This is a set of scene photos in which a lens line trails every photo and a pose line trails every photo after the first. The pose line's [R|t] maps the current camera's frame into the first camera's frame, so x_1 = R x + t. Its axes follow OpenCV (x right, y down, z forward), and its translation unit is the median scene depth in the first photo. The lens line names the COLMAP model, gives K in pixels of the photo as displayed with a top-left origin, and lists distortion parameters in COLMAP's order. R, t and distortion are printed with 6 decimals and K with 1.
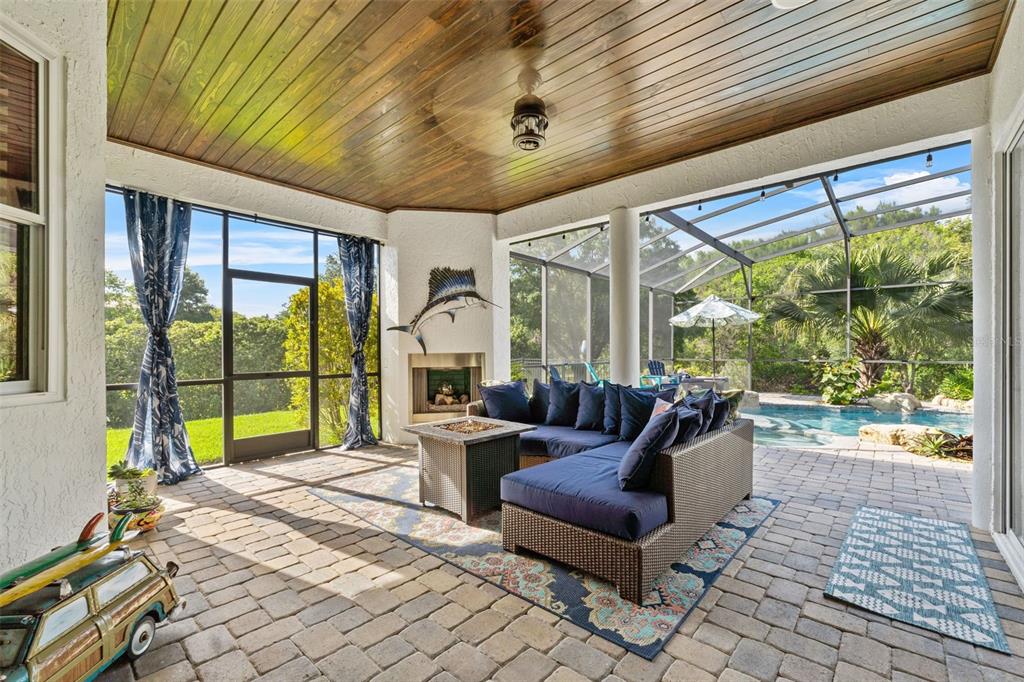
lens RADIAL K [[429.0, 0, 508.6], [0, 429.0, 350.0], [0, 0, 1]] dist [-0.011966, -0.000349]
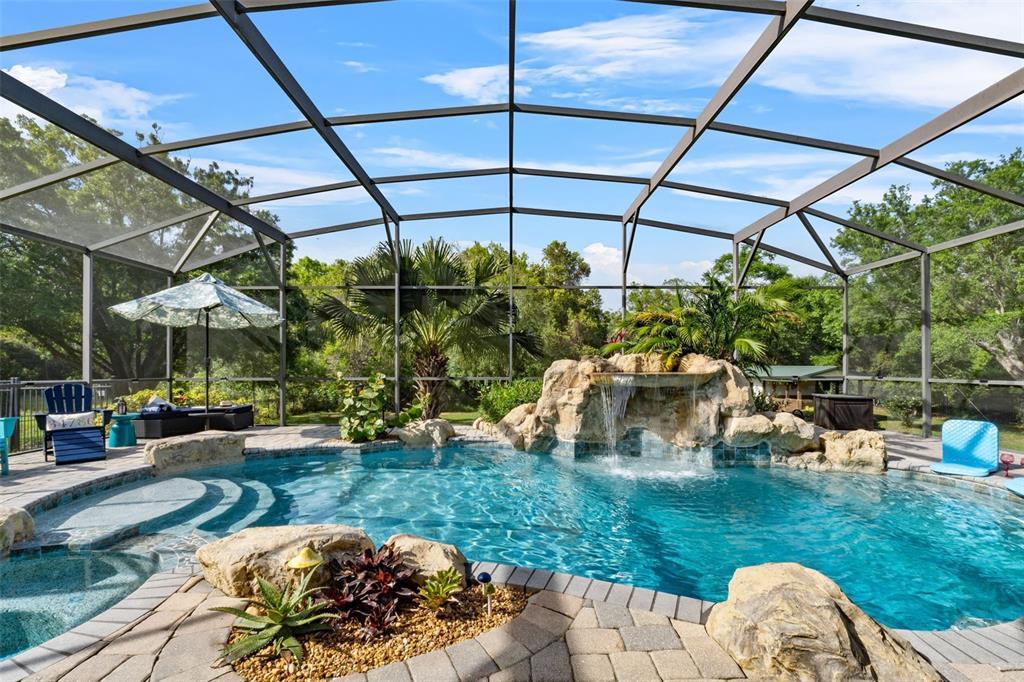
lens RADIAL K [[429.0, 0, 512.7], [0, 429.0, 368.2], [0, 0, 1]] dist [-0.011966, -0.000349]
pose [[0.740650, -0.000126, 0.671891, 0.784200], [-0.004377, 0.999978, 0.005012, 0.003513], [-0.671877, -0.006653, 0.740633, 0.501713]]
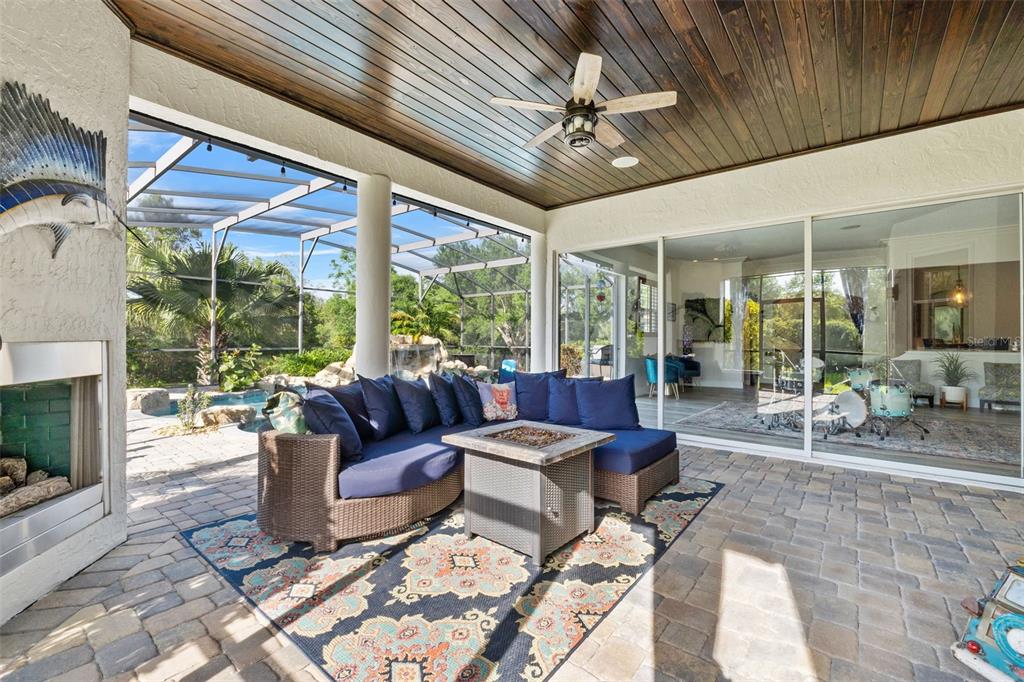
lens RADIAL K [[429.0, 0, 514.1], [0, 429.0, 338.4], [0, 0, 1]] dist [-0.011966, -0.000349]
pose [[-0.063025, 0.008401, 0.997977, -0.508389], [-0.008889, 0.999920, -0.008979, 0.004621], [-0.997972, -0.009437, -0.062946, 0.633274]]
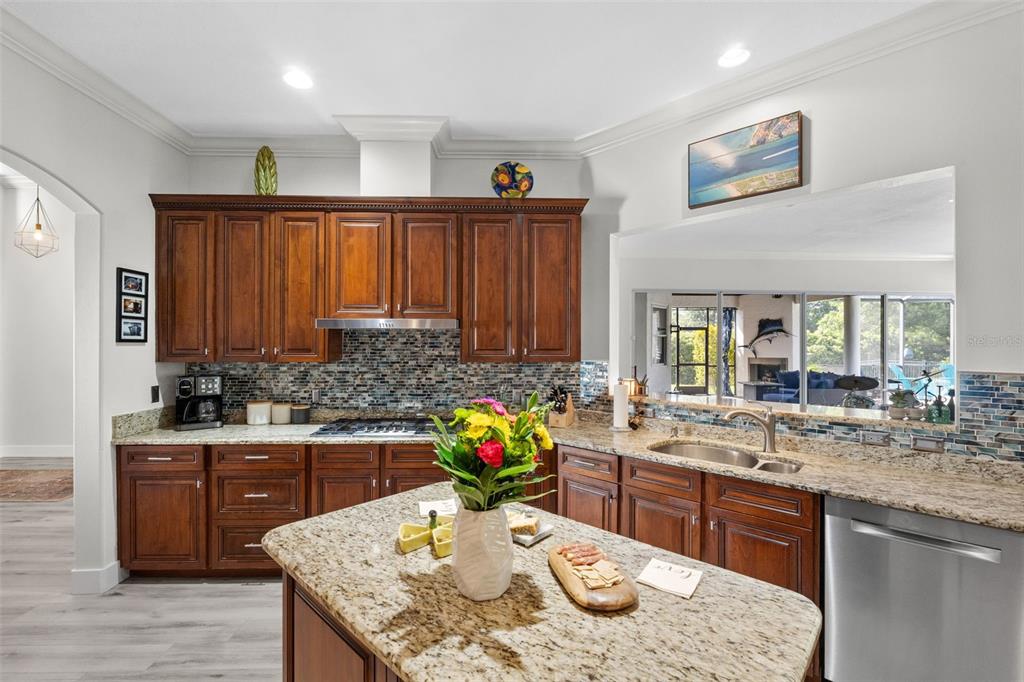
lens RADIAL K [[429.0, 0, 513.5], [0, 429.0, 345.7], [0, 0, 1]] dist [-0.011966, -0.000349]
pose [[0.689595, 0.003263, -0.724188, 0.541675], [-0.004584, 0.999989, 0.000141, -0.047851], [0.724181, 0.003222, 0.689603, -1.446147]]
